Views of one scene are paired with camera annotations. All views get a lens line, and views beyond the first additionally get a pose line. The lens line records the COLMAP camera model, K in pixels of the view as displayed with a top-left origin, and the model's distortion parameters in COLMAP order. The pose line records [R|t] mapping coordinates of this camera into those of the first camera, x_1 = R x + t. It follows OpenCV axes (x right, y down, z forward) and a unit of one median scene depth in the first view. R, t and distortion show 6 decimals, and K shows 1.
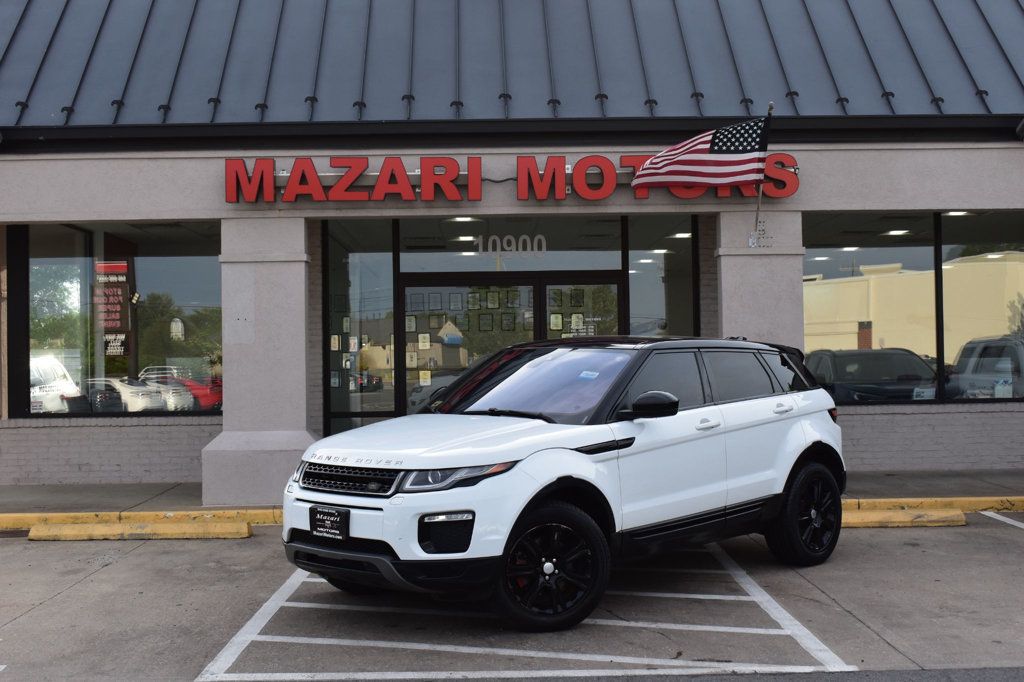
lens RADIAL K [[1331.1, 0, 512.0], [0, 1331.1, 341.0], [0, 0, 1]] dist [-0.031687, -0.014167]
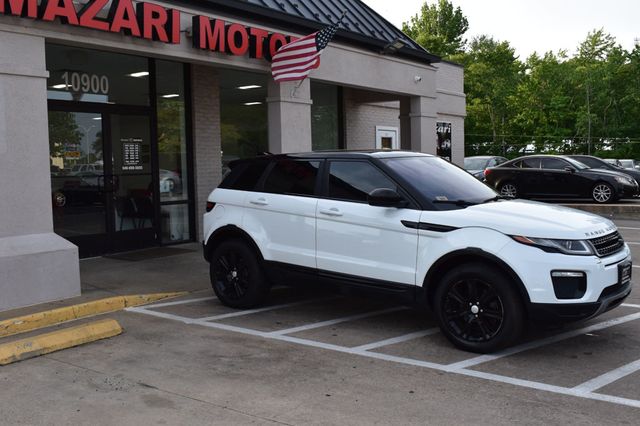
lens RADIAL K [[678.6, 0, 320.0], [0, 678.6, 213.0], [0, 0, 1]] dist [-0.058896, 0.010022]
pose [[0.580827, -0.056233, 0.812082, -0.478076], [-0.002161, 0.997501, 0.070618, 0.011156], [-0.814024, -0.042772, 0.579254, 0.493501]]
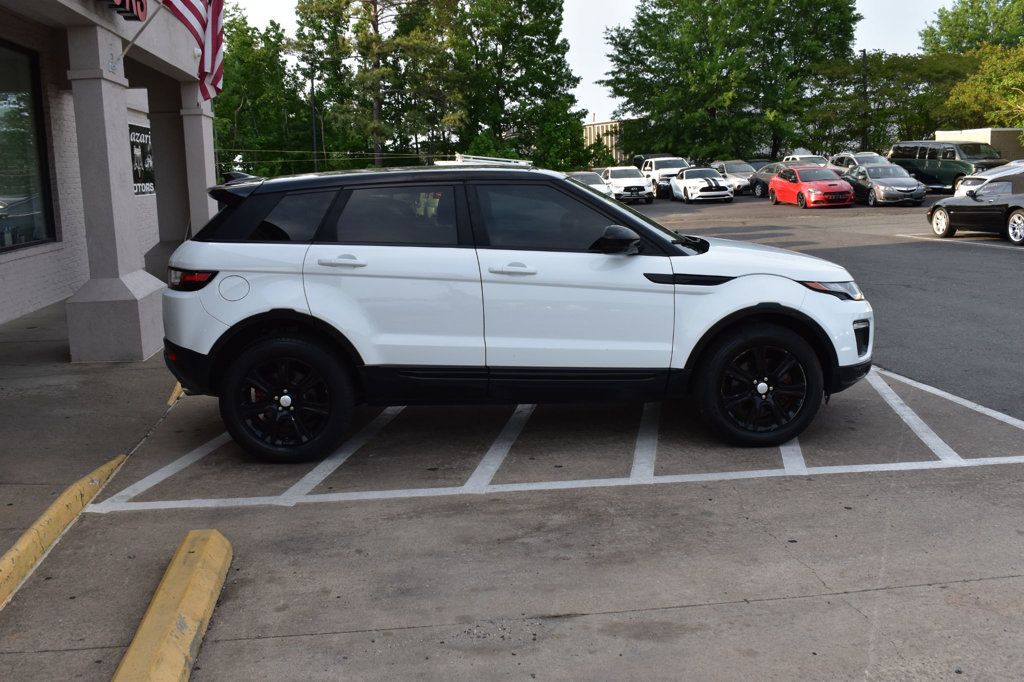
lens RADIAL K [[990.5, 0, 512.0], [0, 990.5, 341.0], [0, 0, 1]] dist [-0.049328, -0.004397]
pose [[-0.121179, -0.147714, 0.981578, -0.503829], [0.016037, 0.988445, 0.150727, 0.010827], [-0.992501, 0.034006, -0.117410, 0.826099]]
